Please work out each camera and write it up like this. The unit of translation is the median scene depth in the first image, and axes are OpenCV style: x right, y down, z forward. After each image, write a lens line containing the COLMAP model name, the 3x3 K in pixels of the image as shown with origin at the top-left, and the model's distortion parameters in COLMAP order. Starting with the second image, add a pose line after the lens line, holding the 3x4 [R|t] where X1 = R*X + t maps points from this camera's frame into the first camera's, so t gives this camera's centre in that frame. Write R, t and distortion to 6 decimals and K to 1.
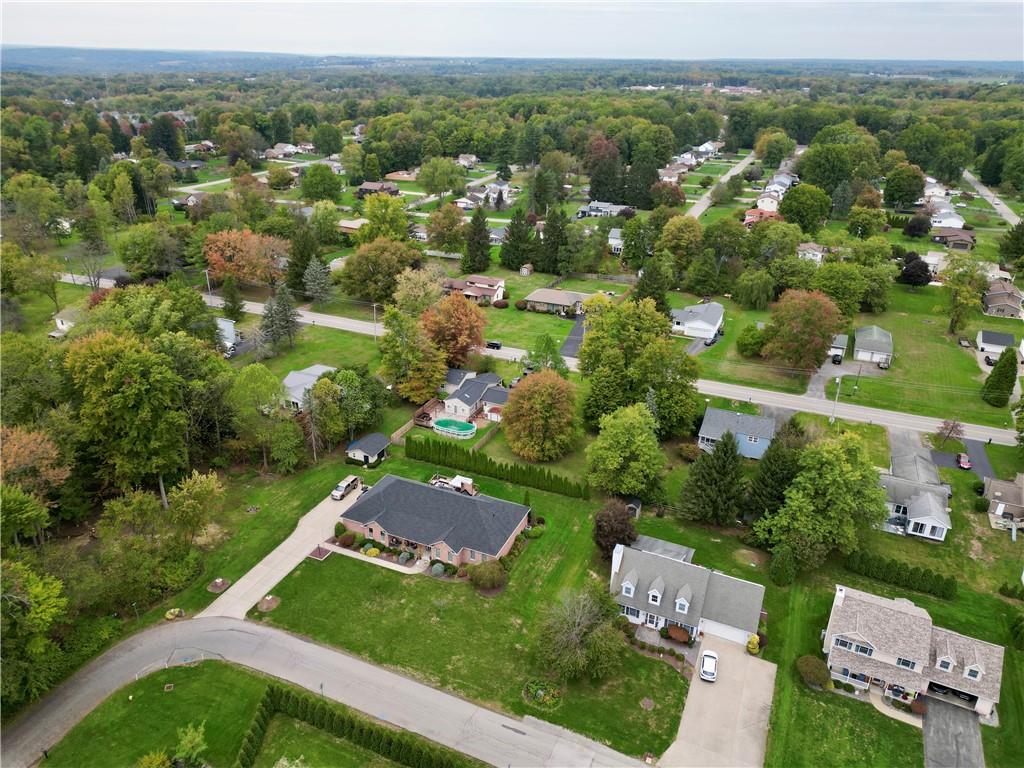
lens RADIAL K [[712.1, 0, 512.4], [0, 712.1, 382.2], [0, 0, 1]] dist [0.025136, -0.023941]
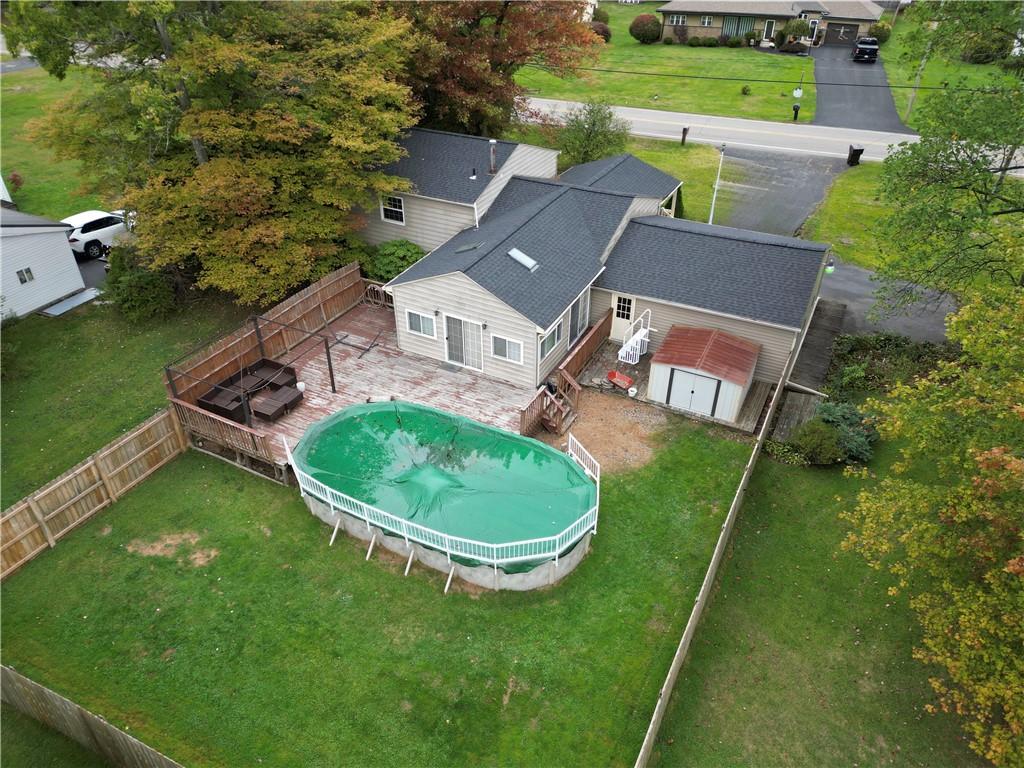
lens RADIAL K [[712.1, 0, 508.0], [0, 712.1, 376.4], [0, 0, 1]] dist [0.025136, -0.023941]
pose [[0.999004, 0.011212, -0.043180, -0.057428], [-0.004261, 0.987459, 0.157820, 0.019358], [0.044408, -0.157479, 0.986523, 0.798384]]
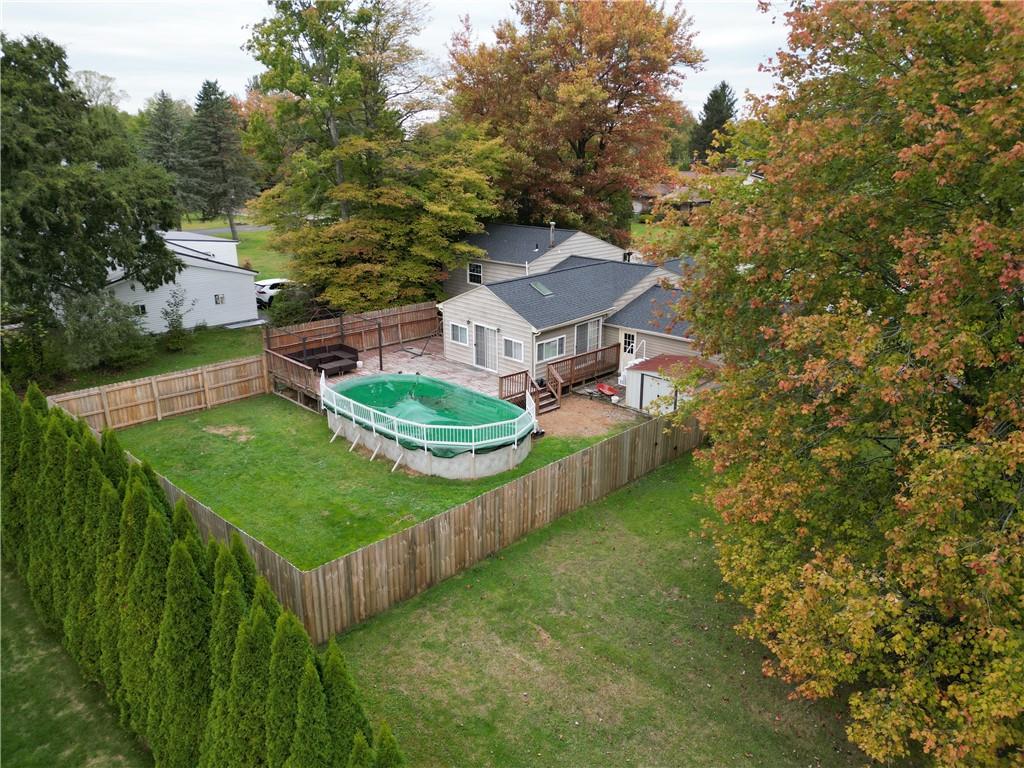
lens RADIAL K [[712.1, 0, 513.3], [0, 712.1, 384.4], [0, 0, 1]] dist [0.025136, -0.023941]
pose [[0.941159, 0.091241, -0.325416, -0.001155], [-0.129707, 0.986648, -0.098497, 0.065778], [0.312084, 0.134910, 0.940427, 0.771543]]
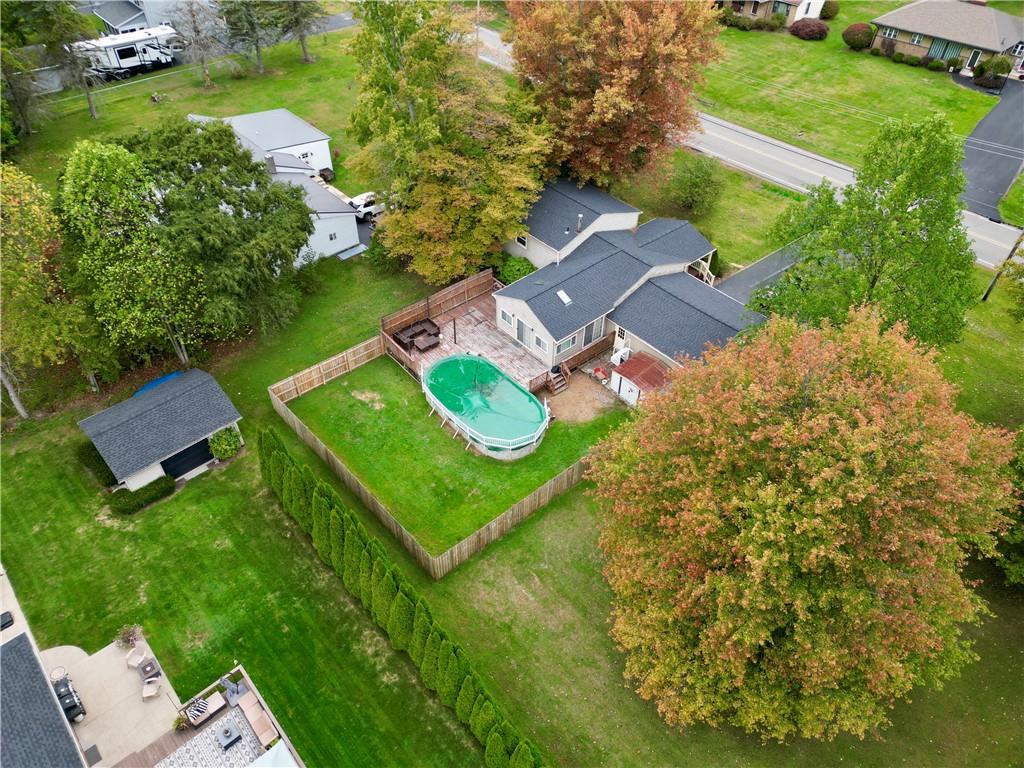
lens RADIAL K [[712.1, 0, 506.5], [0, 712.1, 381.2], [0, 0, 1]] dist [0.025136, -0.023941]
pose [[0.906243, 0.280312, -0.316464, 0.019506], [-0.164086, 0.923109, 0.347771, -0.047519], [0.389615, -0.263238, 0.882556, 0.682532]]
